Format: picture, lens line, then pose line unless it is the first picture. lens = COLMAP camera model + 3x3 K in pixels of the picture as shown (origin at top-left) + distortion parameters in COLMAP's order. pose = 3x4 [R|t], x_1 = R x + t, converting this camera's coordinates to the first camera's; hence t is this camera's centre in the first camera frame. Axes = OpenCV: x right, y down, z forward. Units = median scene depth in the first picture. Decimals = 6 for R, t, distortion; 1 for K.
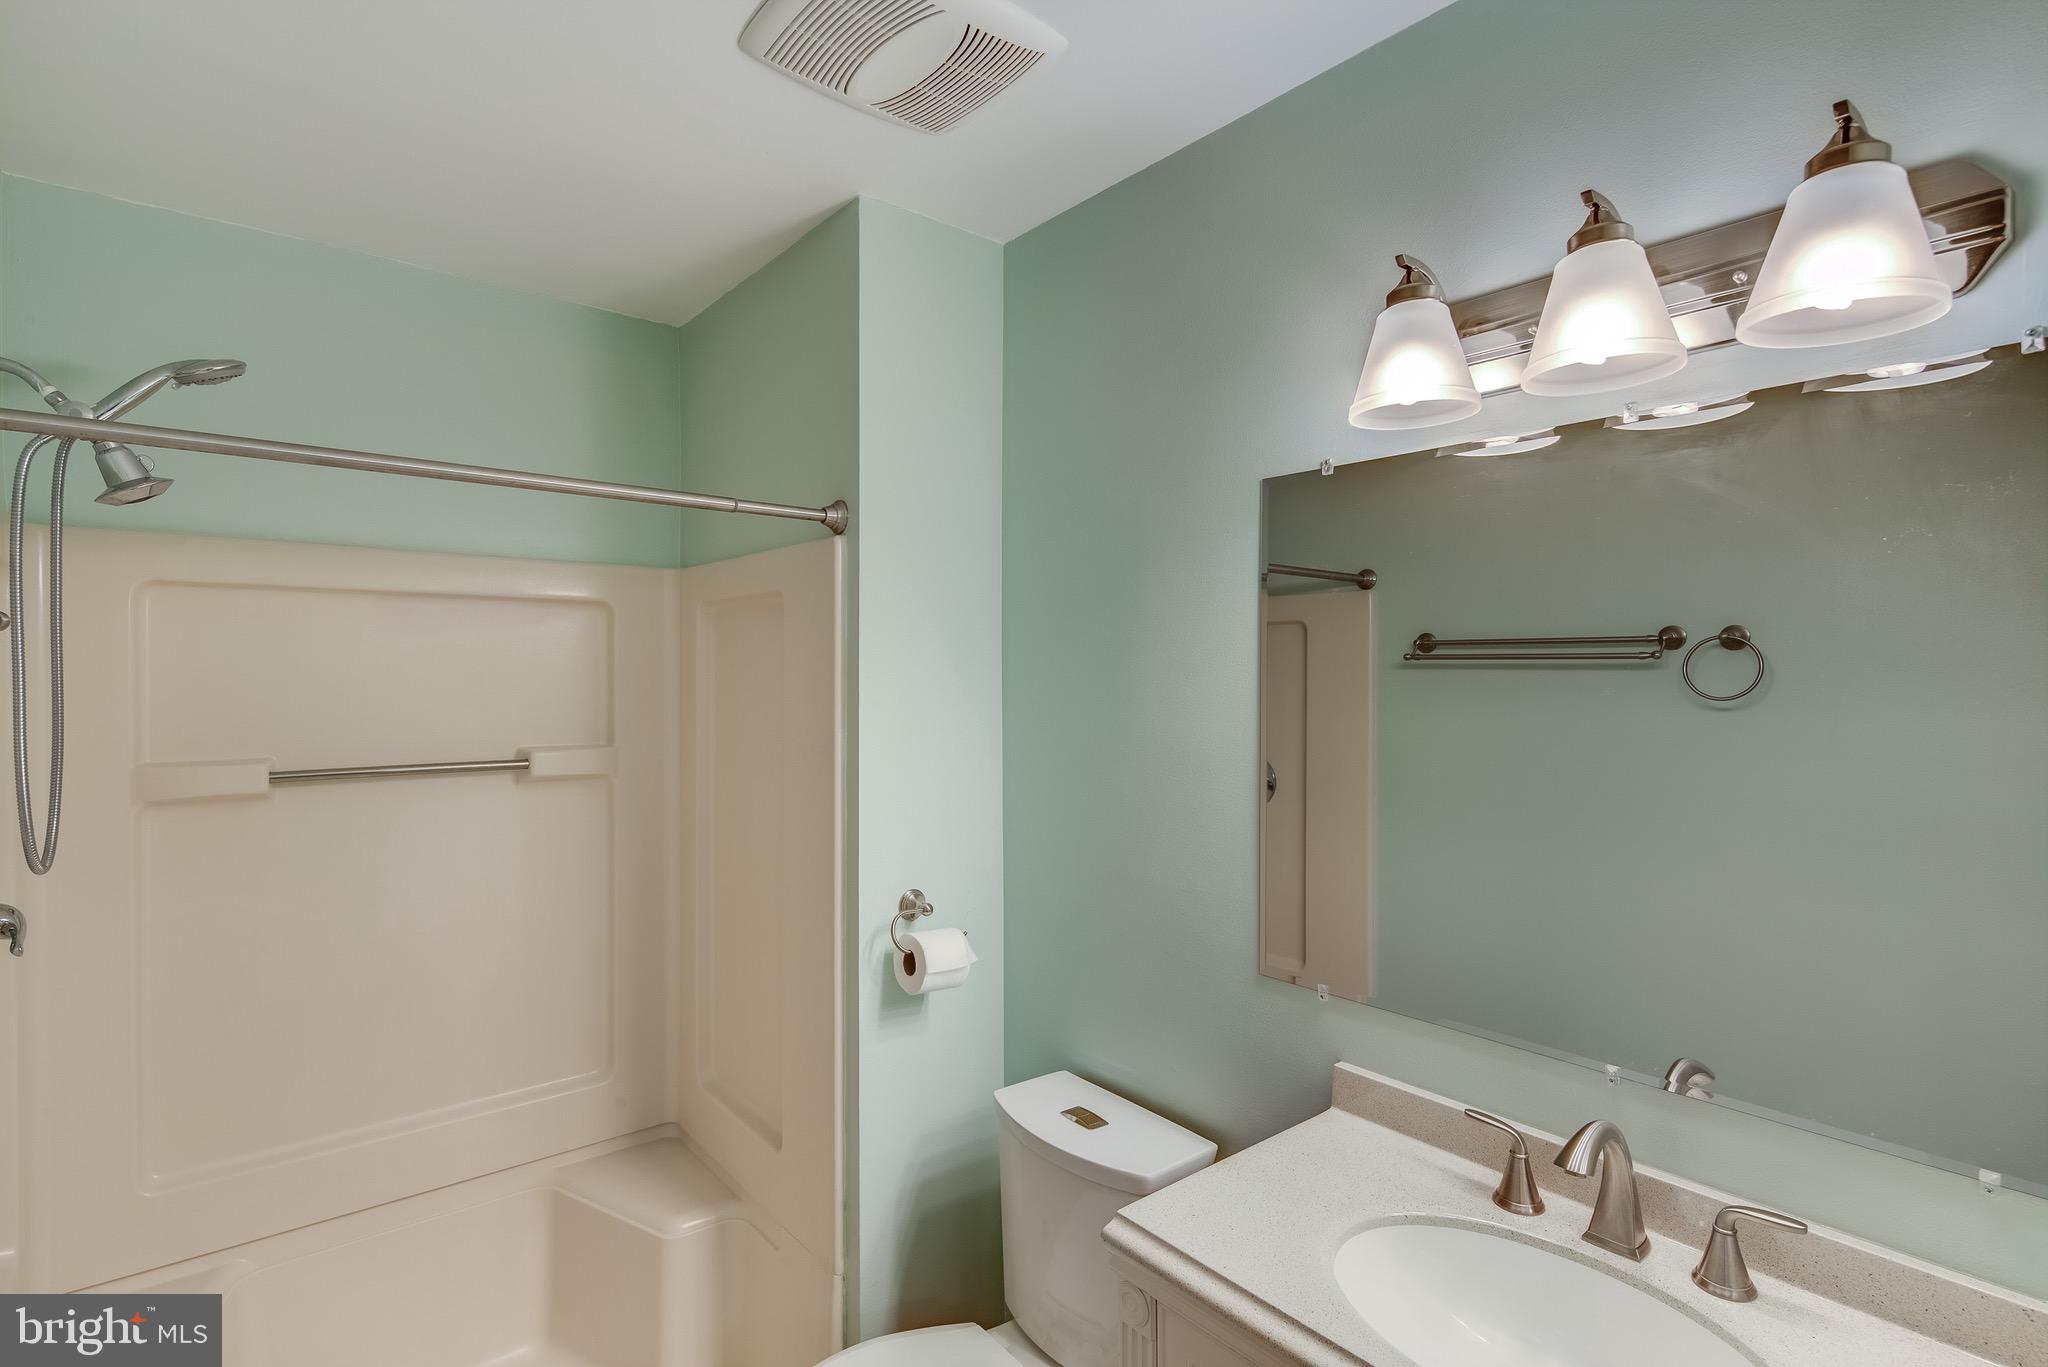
lens RADIAL K [[986.3, 0, 1026.0], [0, 986.3, 676.0], [0, 0, 1]] dist [0.001861, -0.000018]
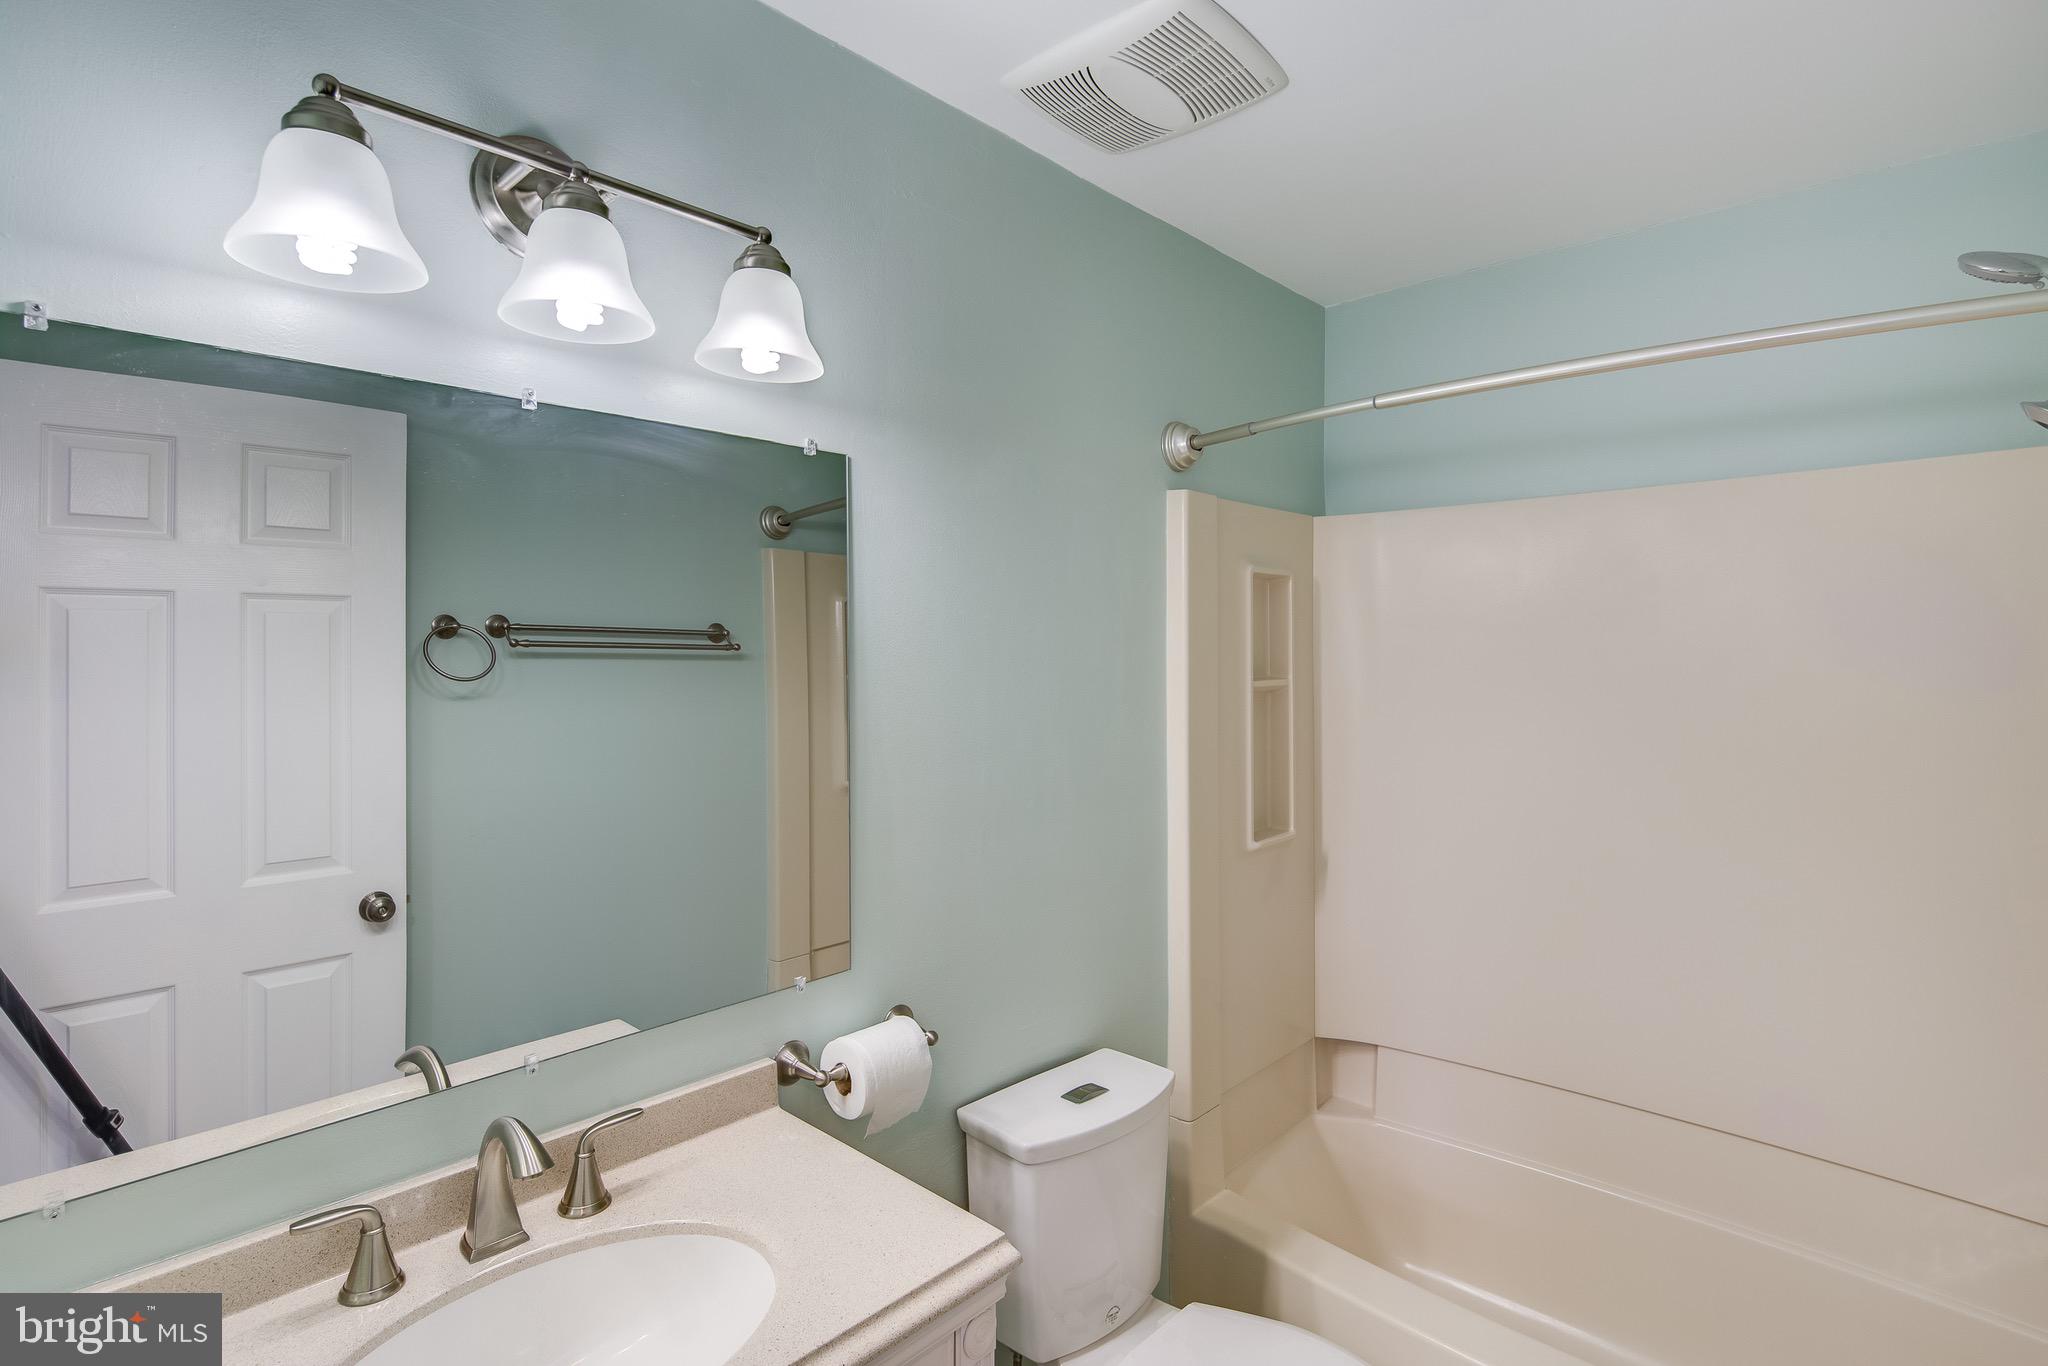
lens RADIAL K [[986.5, 0, 1024.0], [0, 986.5, 610.1], [0, 0, 1]] dist [0.003529, 0.000089]
pose [[-0.152209, 0.045796, 0.987287, -0.553344], [-0.003293, 0.998897, -0.046842, -0.009825], [-0.988343, -0.010381, -0.151891, 0.739733]]
